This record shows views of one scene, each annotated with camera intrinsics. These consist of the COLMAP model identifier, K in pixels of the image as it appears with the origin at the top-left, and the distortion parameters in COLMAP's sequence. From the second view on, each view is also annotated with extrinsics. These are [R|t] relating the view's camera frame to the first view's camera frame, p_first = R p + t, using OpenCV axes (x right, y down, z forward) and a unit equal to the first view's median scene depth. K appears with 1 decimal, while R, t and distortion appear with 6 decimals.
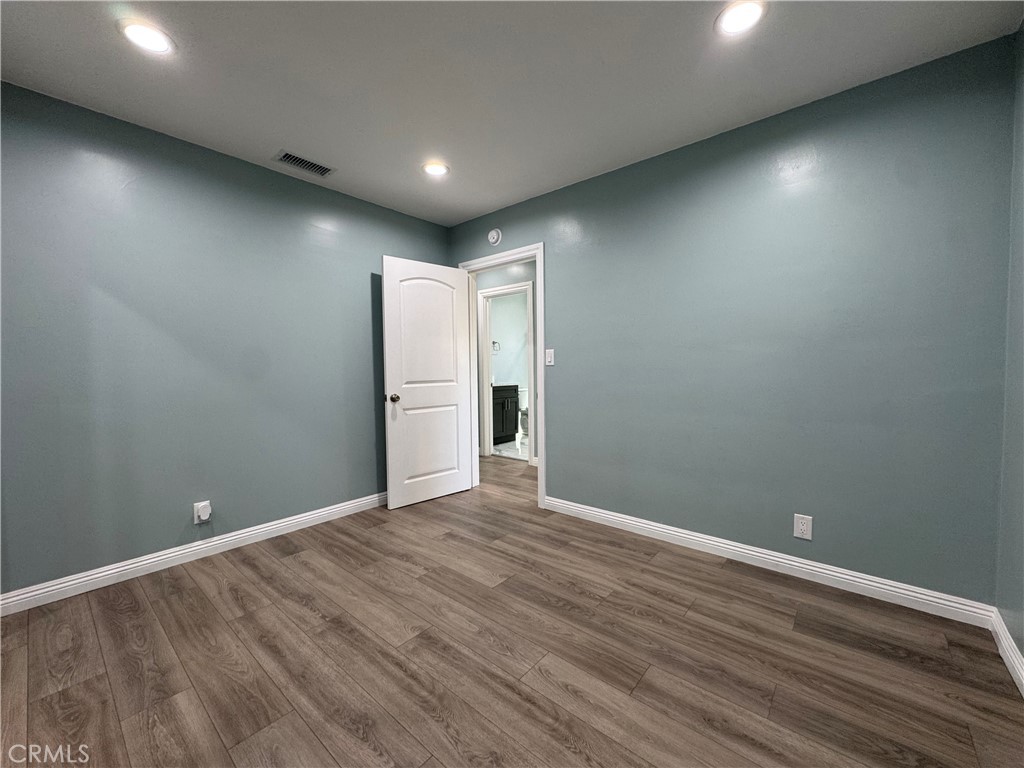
lens RADIAL K [[409.9, 0, 511.6], [0, 409.9, 384.5], [0, 0, 1]] dist [-0.002956, 0.000203]
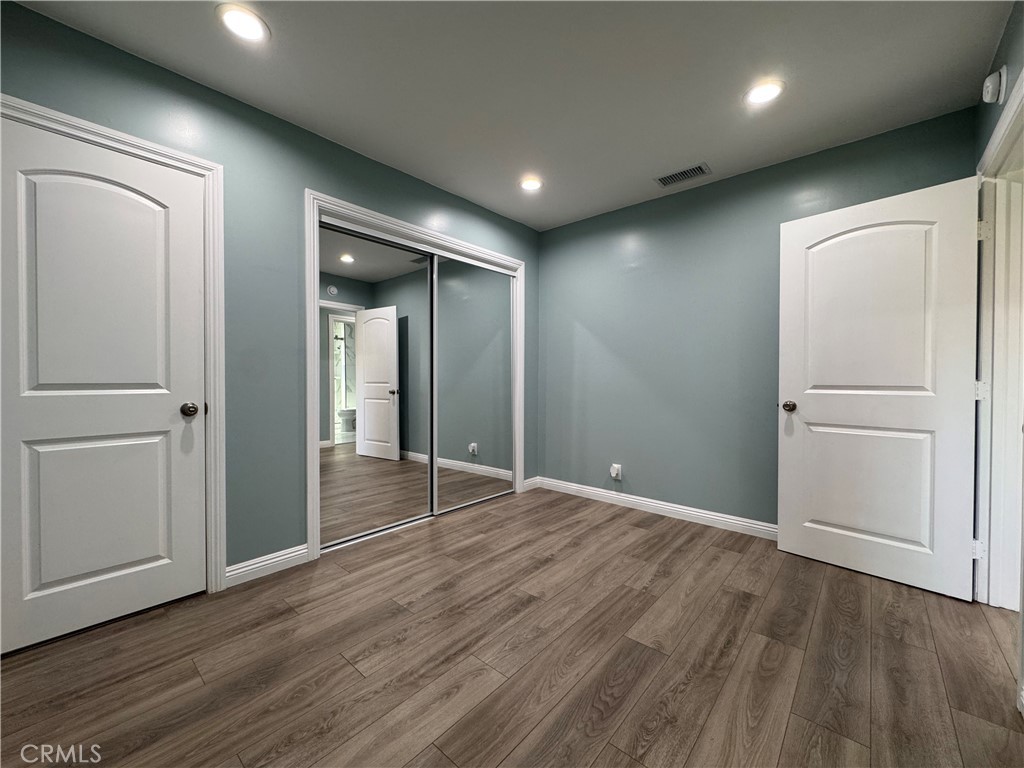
lens RADIAL K [[409.9, 0, 511.6], [0, 409.9, 384.5], [0, 0, 1]] dist [-0.002956, 0.000203]
pose [[-0.020149, 0.026158, -0.999455, 0.694675], [-0.046276, 0.998562, 0.027067, -0.005466], [0.998725, 0.046796, -0.018910, 0.717314]]
